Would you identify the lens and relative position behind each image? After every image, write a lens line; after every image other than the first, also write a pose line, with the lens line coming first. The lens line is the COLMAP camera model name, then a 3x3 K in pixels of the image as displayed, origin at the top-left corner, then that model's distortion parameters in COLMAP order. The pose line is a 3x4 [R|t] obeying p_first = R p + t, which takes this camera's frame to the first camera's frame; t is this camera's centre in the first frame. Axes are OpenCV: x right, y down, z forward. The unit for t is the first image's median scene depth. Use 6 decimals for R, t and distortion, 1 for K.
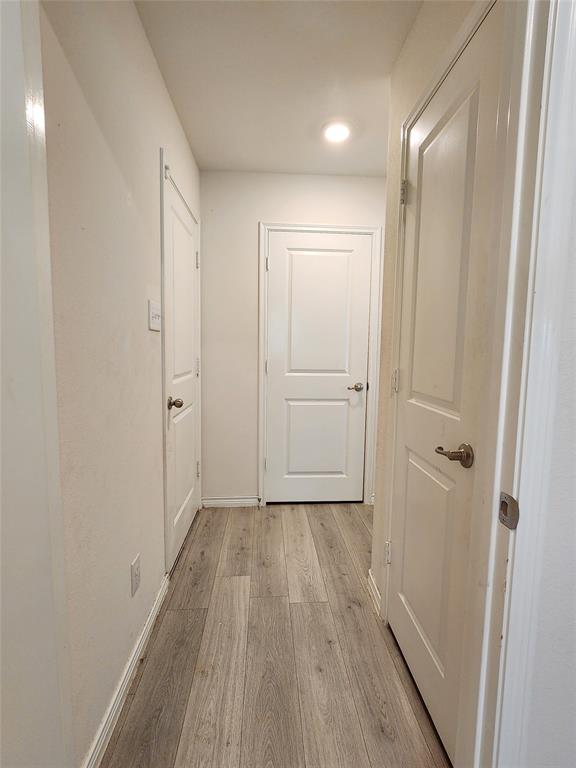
lens RADIAL K [[382.8, 0, 288.0], [0, 382.8, 384.0], [0, 0, 1]] dist [0.000296, 0.000320]
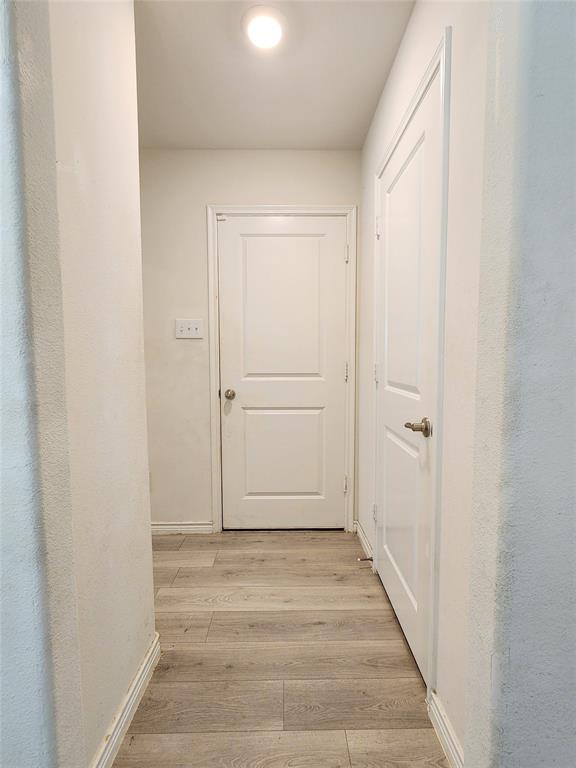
lens RADIAL K [[382.8, 0, 288.0], [0, 382.8, 384.0], [0, 0, 1]] dist [0.000296, 0.000320]
pose [[-0.057287, 0.062741, -0.996384, 0.810009], [-0.091168, 0.993525, 0.067802, -0.077257], [0.994186, 0.094723, -0.051196, 1.086782]]
